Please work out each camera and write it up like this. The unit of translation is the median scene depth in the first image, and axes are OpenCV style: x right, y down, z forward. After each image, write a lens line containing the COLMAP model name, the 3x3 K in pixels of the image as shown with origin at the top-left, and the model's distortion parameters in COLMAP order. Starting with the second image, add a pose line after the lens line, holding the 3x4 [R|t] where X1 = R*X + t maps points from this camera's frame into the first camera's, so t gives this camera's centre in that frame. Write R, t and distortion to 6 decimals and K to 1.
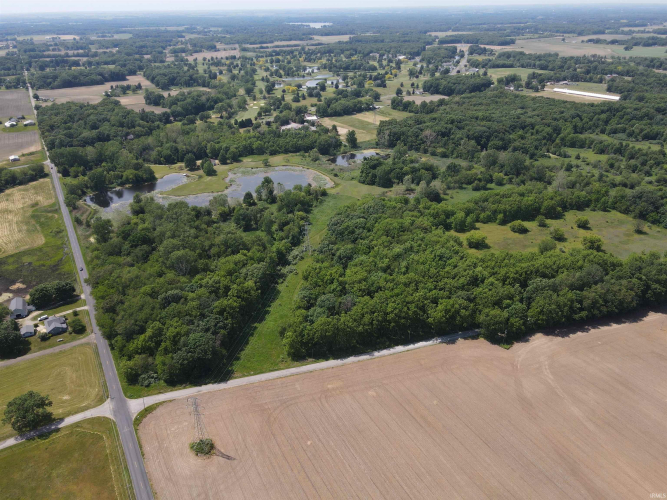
lens RADIAL K [[485.8, 0, 333.5], [0, 485.8, 250.0], [0, 0, 1]] dist [0.011166, -0.001146]
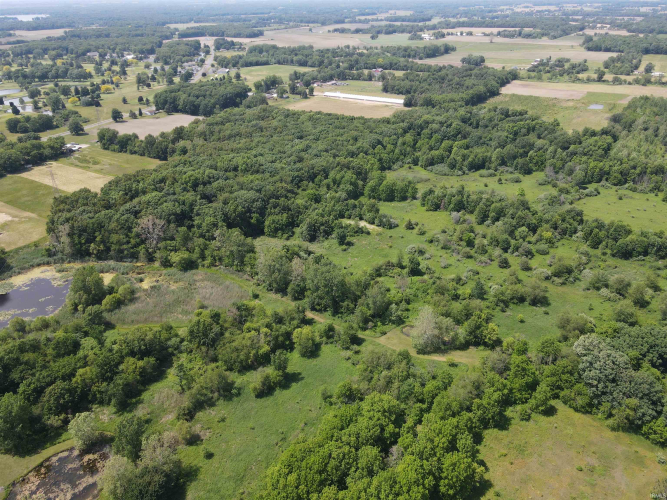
lens RADIAL K [[485.8, 0, 333.5], [0, 485.8, 250.0], [0, 0, 1]] dist [0.011166, -0.001146]
pose [[0.894110, -0.204938, 0.398205, 0.074648], [0.199145, 0.978348, 0.056360, -0.094791], [-0.401134, 0.028908, 0.915563, 0.213657]]
